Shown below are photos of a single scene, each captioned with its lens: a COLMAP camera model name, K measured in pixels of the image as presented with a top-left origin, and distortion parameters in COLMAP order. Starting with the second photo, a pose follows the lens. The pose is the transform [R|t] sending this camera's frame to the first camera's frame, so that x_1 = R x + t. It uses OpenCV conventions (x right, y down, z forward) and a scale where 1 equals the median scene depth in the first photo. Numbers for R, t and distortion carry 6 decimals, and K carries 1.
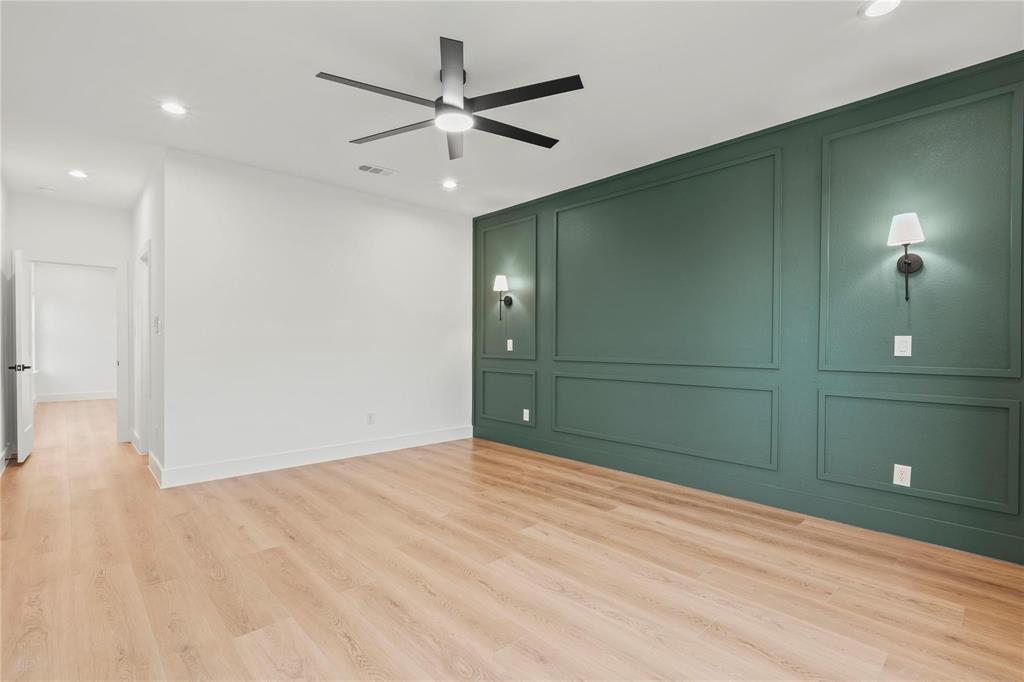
lens RADIAL K [[476.7, 0, 507.9], [0, 476.7, 338.8], [0, 0, 1]] dist [-0.001470, 0.000142]
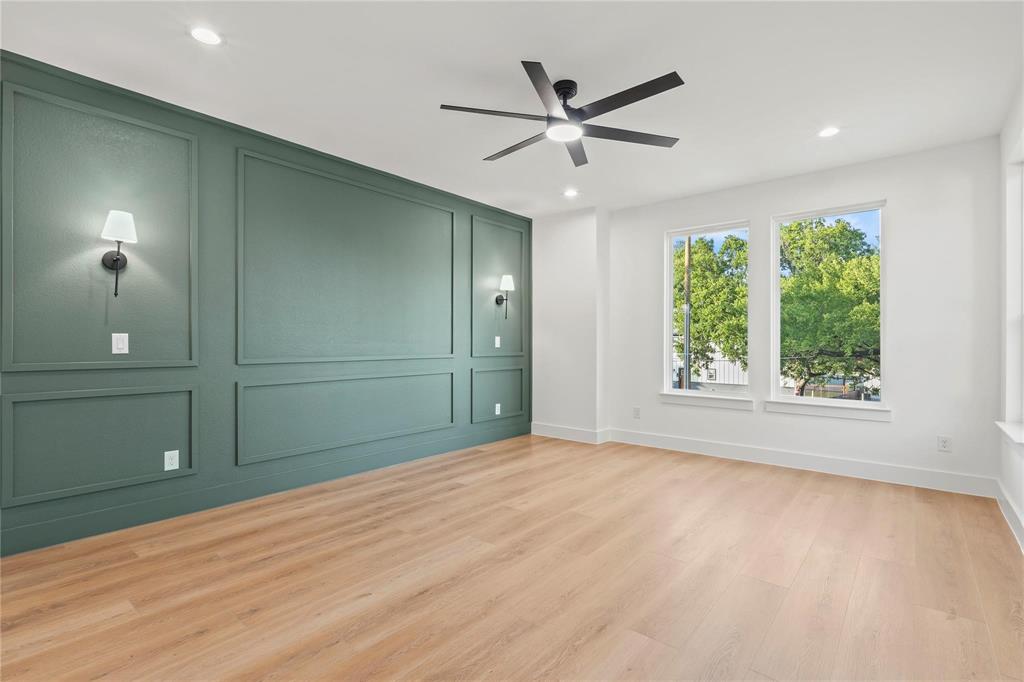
lens RADIAL K [[469.4, 0, 511.0], [0, 469.4, 325.5], [0, 0, 1]] dist [0.001120, 0.000228]
pose [[-0.109724, 0.028927, 0.993541, -0.815038], [-0.012925, 0.999450, -0.030526, 0.005380], [-0.993878, -0.016191, -0.109290, 0.881798]]
